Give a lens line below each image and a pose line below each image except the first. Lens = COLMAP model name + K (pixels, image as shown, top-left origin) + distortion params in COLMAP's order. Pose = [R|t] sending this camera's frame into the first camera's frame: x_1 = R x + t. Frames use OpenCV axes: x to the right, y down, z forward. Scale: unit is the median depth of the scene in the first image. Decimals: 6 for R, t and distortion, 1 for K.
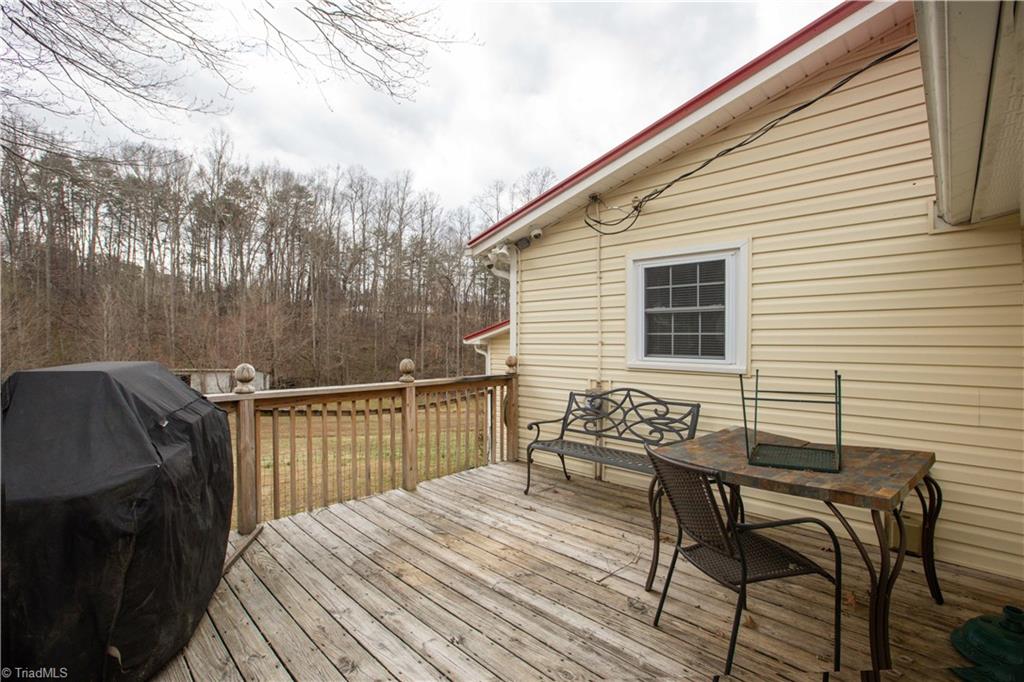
lens RADIAL K [[464.9, 0, 513.9], [0, 464.9, 341.6], [0, 0, 1]] dist [-0.017491, 0.000198]
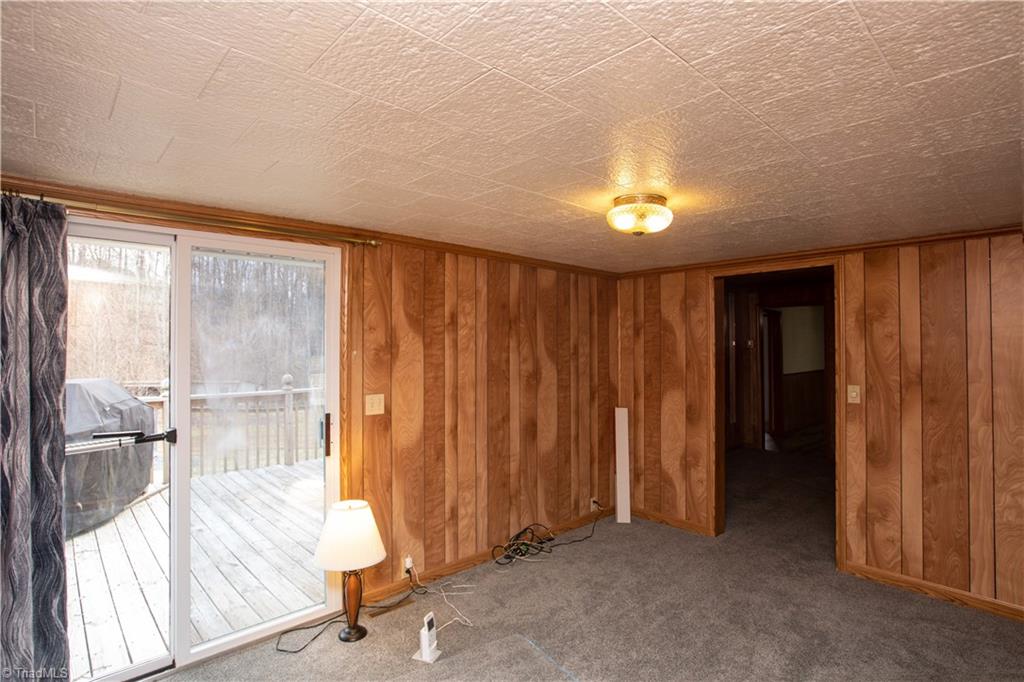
lens RADIAL K [[530.3, 0, 515.3], [0, 530.3, 340.6], [0, 0, 1]] dist [-0.004344, 0.007283]
pose [[0.998162, -0.006302, -0.060269, 1.075581], [0.005436, 0.999880, -0.014516, -0.073911], [0.060353, 0.014161, 0.998077, -1.125120]]
